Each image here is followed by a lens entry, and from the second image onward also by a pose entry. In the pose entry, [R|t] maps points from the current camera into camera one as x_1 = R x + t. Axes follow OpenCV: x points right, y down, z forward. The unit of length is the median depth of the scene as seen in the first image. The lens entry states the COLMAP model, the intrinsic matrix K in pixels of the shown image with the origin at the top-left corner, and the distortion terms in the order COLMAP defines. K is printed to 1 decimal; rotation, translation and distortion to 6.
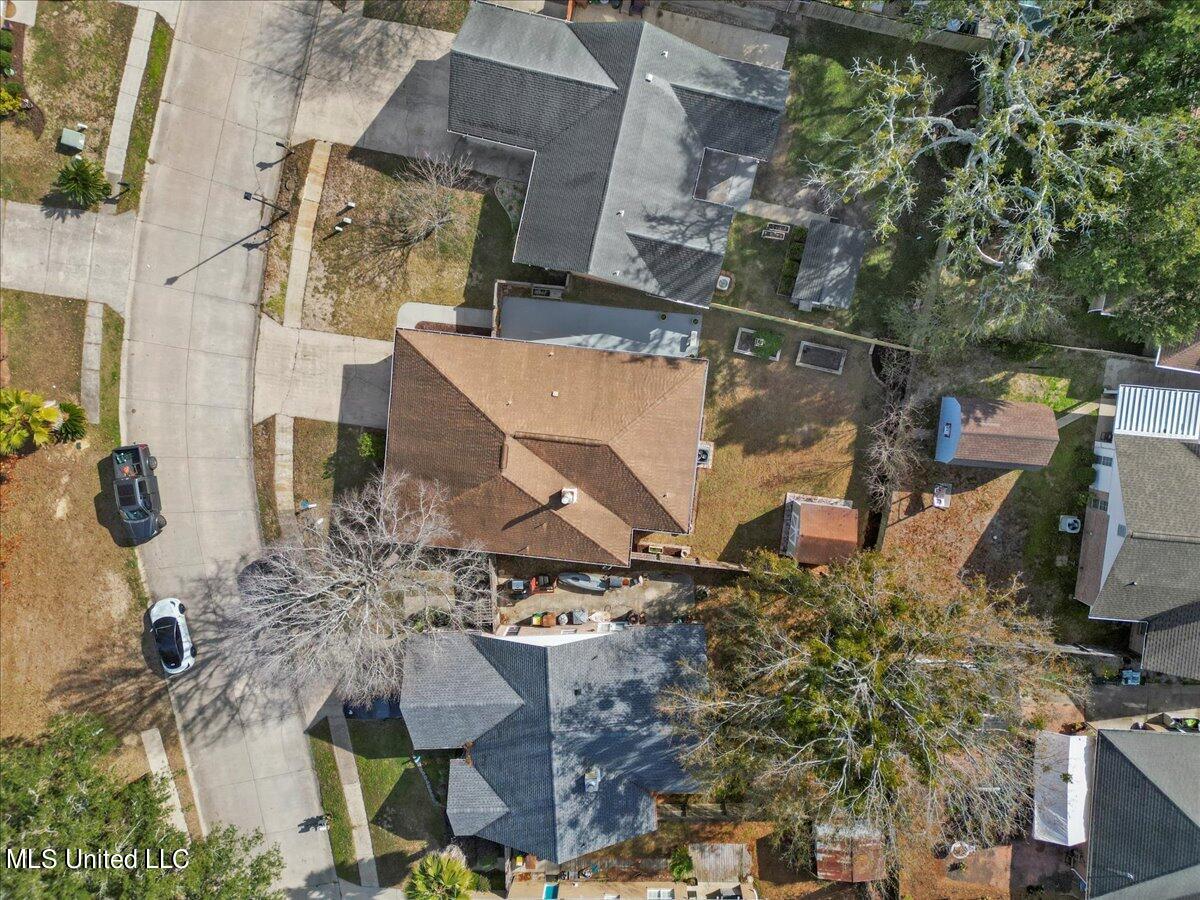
lens RADIAL K [[835.1, 0, 601.1], [0, 835.1, 449.0], [0, 0, 1]] dist [0.086814, -0.089272]
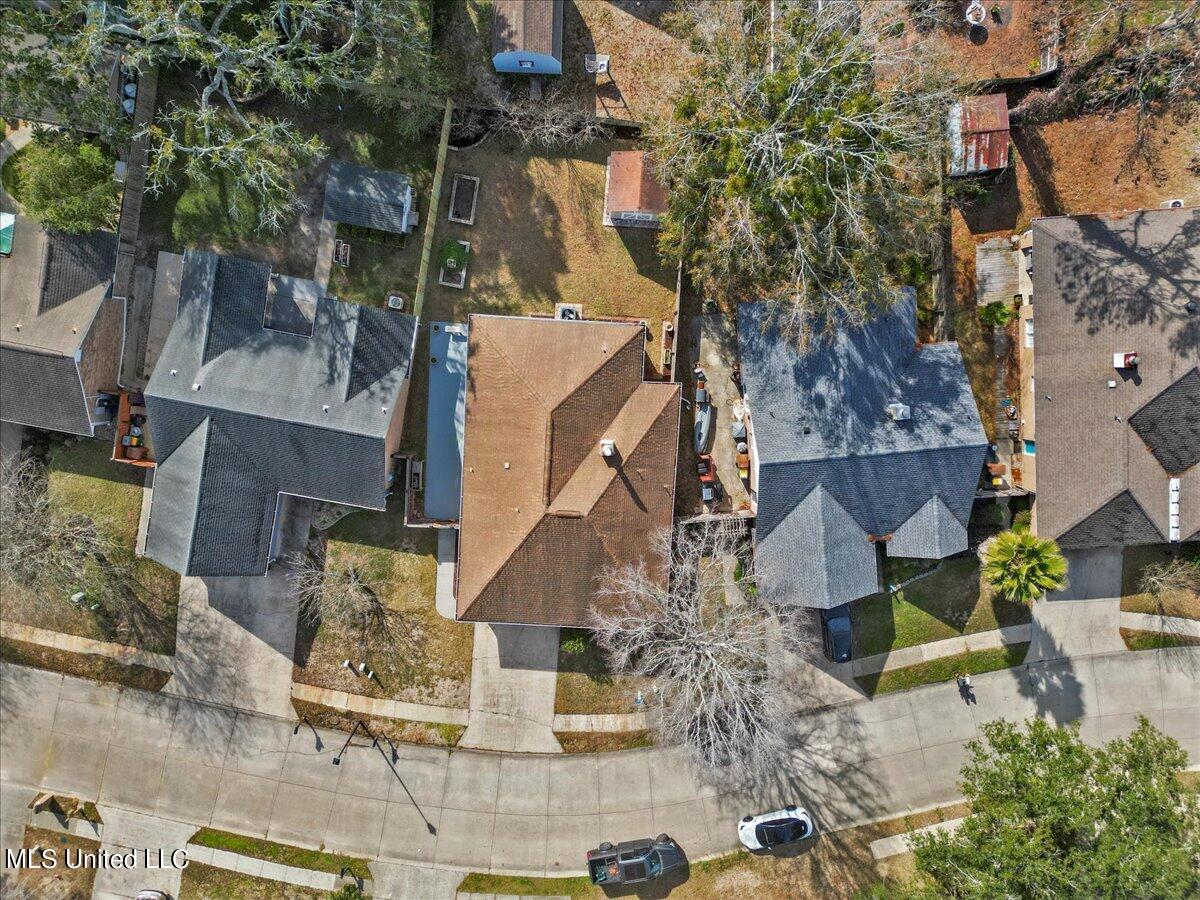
lens RADIAL K [[835.1, 0, 601.1], [0, 835.1, 449.0], [0, 0, 1]] dist [0.086814, -0.089272]
pose [[-0.043552, -0.997226, -0.060356, 0.019470], [0.995377, -0.038137, -0.088144, 0.126287], [0.085598, -0.063916, 0.994278, 0.002847]]
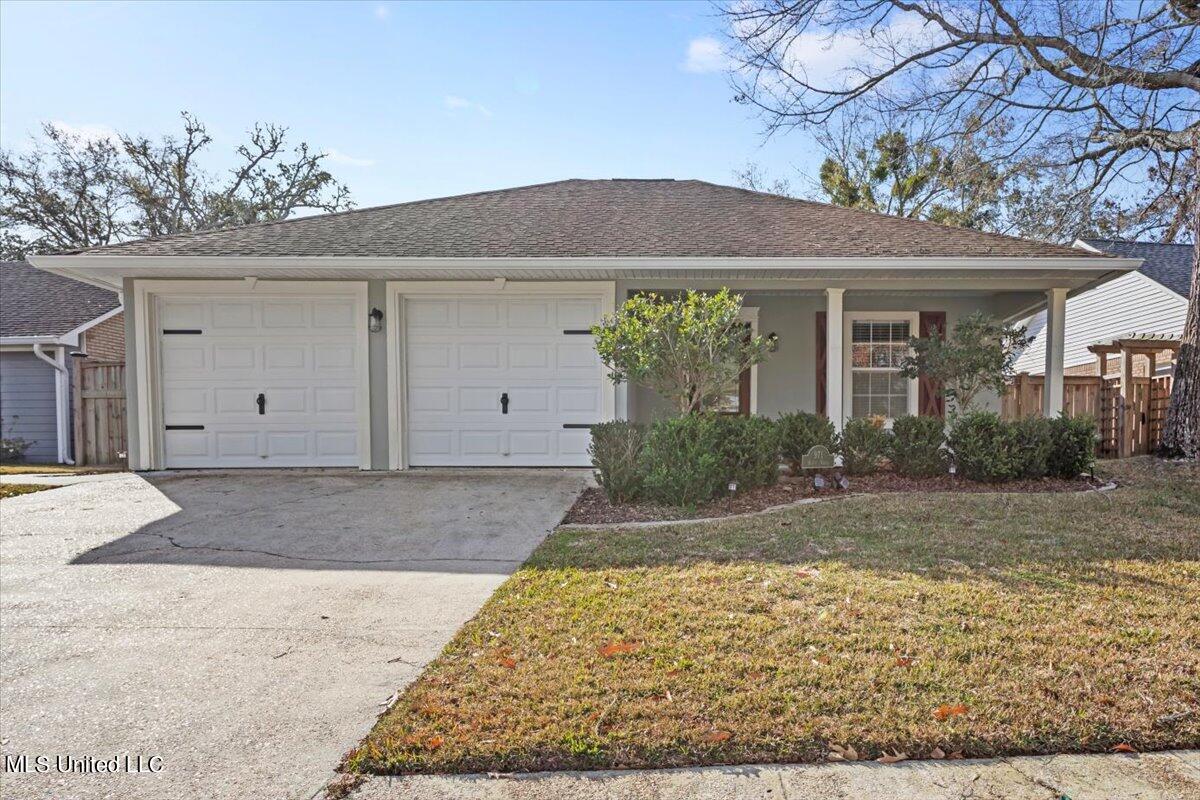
lens RADIAL K [[844.9, 0, 719.6], [0, 844.9, 501.8], [0, 0, 1]] dist [-0.006563, -0.001202]
pose [[-0.137767, 0.015964, 0.990336, -0.436359], [0.984875, -0.103865, 0.138682, -0.020790], [0.105076, 0.994463, -0.001414, 1.021306]]
